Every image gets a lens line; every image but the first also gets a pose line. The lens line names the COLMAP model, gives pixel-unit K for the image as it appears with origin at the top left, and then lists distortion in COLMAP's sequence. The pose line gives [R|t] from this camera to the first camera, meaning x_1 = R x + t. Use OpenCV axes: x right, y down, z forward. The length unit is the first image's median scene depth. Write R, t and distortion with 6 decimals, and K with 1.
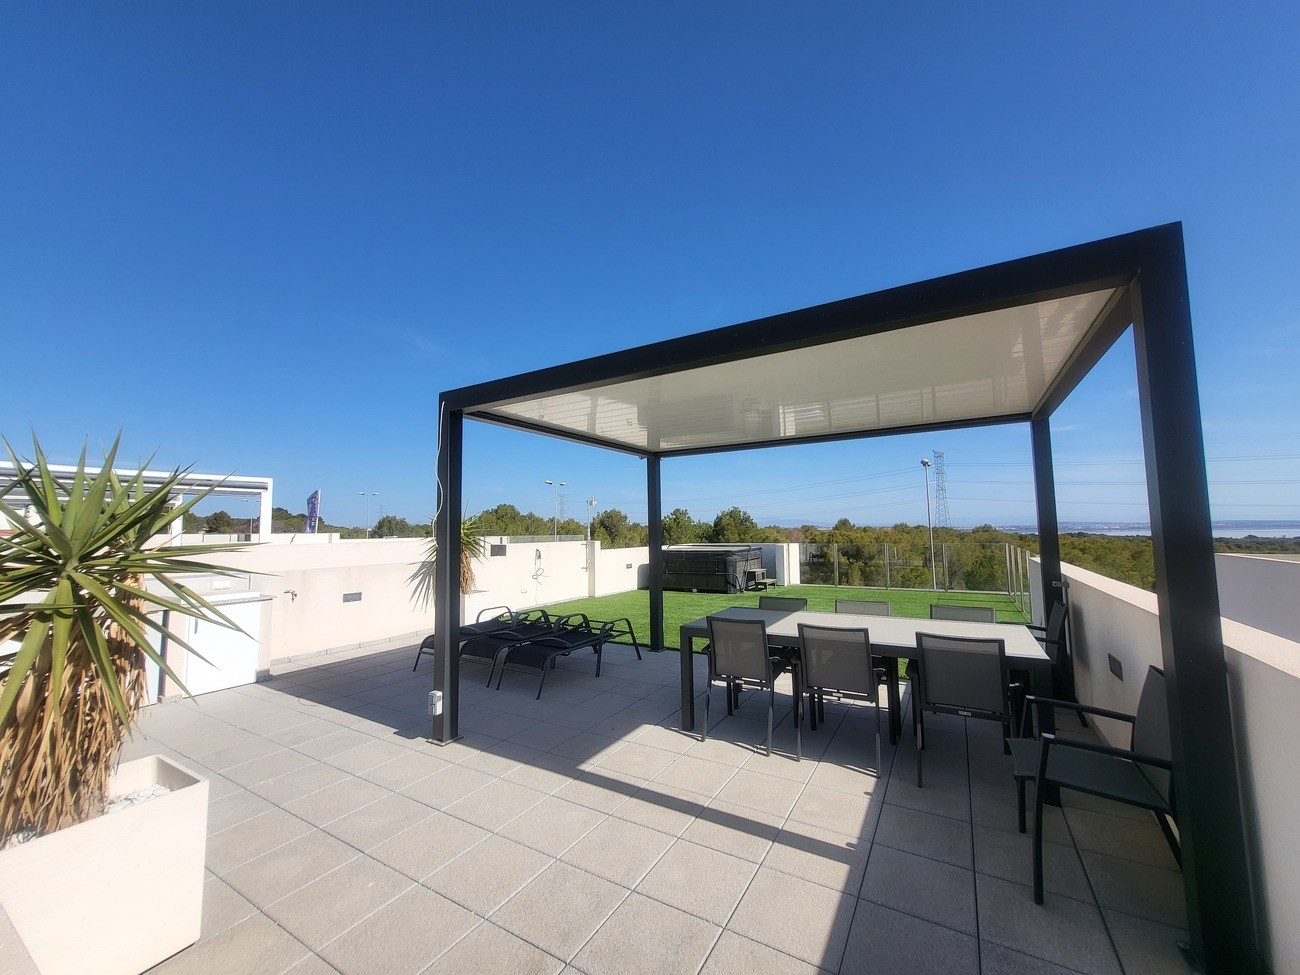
lens RADIAL K [[509.9, 0, 648.8], [0, 509.9, 486.9], [0, 0, 1]] dist [-0.000323, 0.000586]
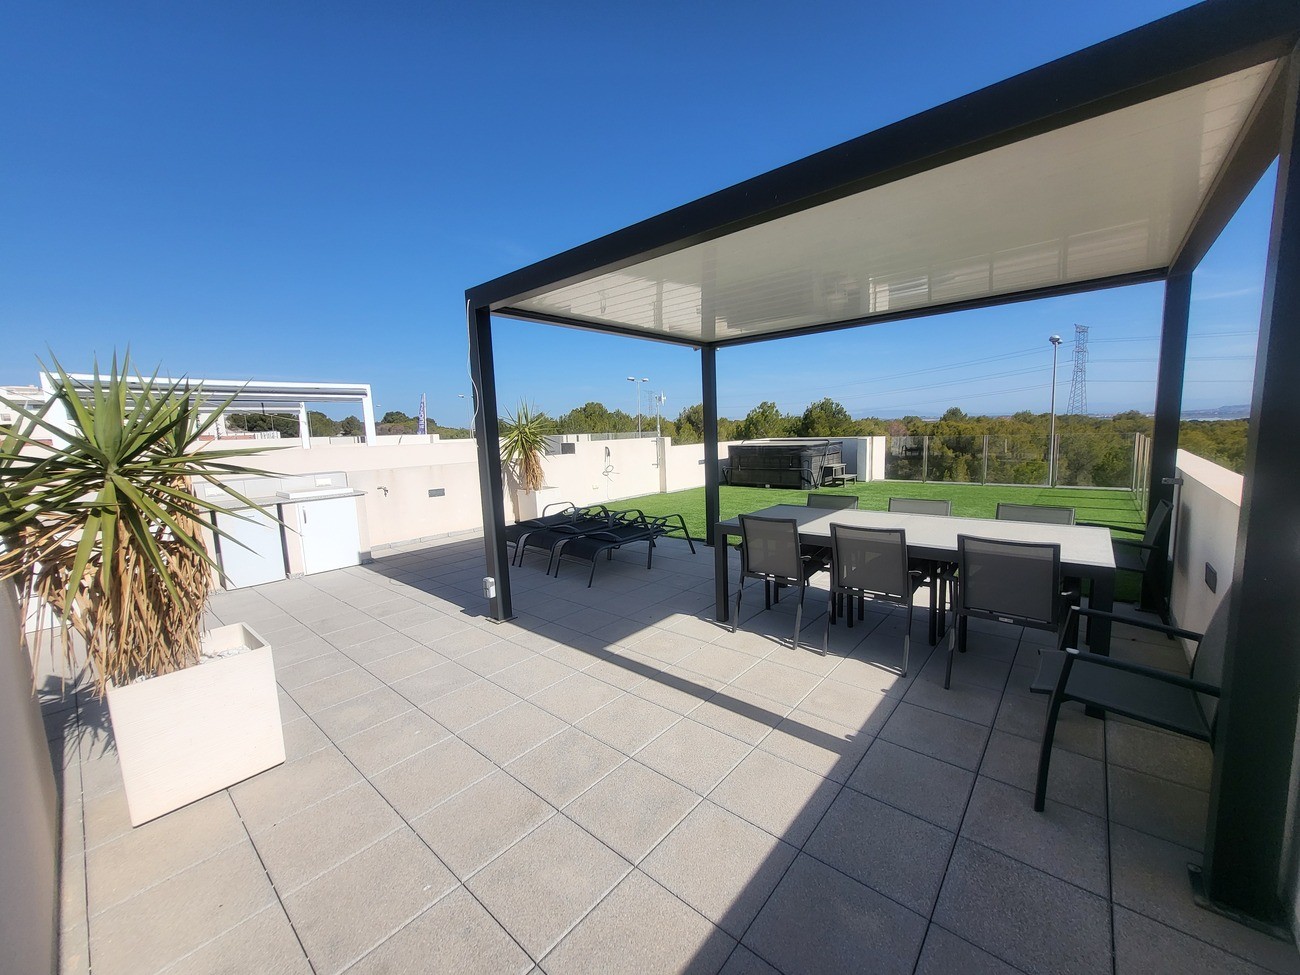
lens RADIAL K [[509.9, 0, 652.9], [0, 509.9, 487.9], [0, 0, 1]] dist [-0.000323, 0.000586]
pose [[0.984387, 0.001265, -0.176013, 0.129578], [0.034725, 0.978926, 0.201240, 0.002750], [0.172558, -0.204210, 0.963598, 0.044145]]
